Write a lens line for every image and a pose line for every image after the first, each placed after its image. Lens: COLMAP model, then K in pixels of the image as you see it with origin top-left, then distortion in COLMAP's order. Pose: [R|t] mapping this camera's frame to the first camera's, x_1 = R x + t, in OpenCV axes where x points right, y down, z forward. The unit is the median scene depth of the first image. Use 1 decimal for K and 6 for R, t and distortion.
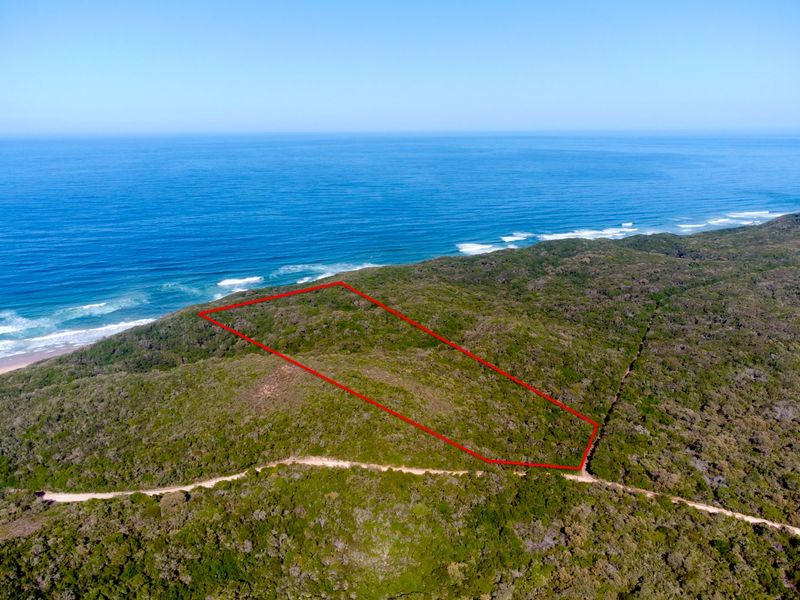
lens RADIAL K [[599.1, 0, 400.0], [0, 599.1, 300.0], [0, 0, 1]] dist [0.012287, 0.010157]
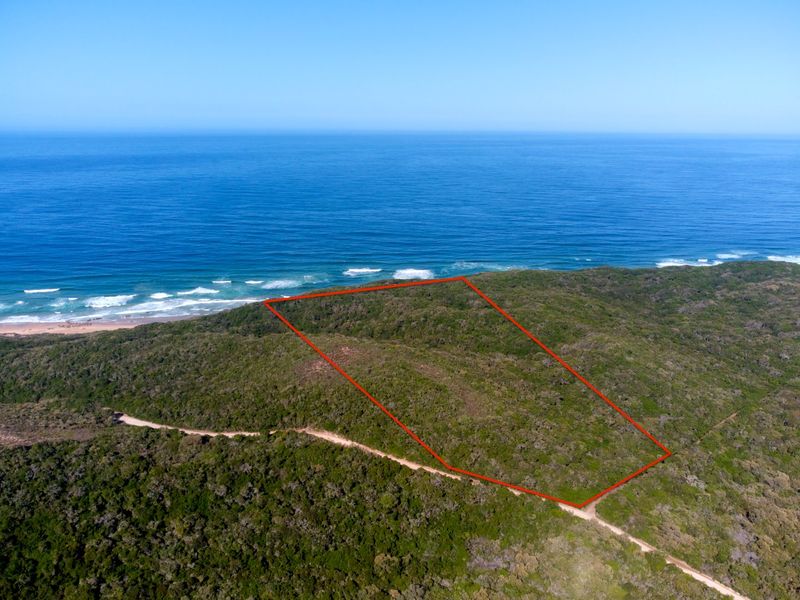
lens RADIAL K [[599.1, 0, 400.0], [0, 599.1, 300.0], [0, 0, 1]] dist [0.012287, 0.010157]
pose [[0.922738, 0.119891, -0.366307, 0.339819], [-0.119478, 0.992549, 0.023889, -0.014923], [0.366442, 0.021722, 0.930187, 0.038331]]
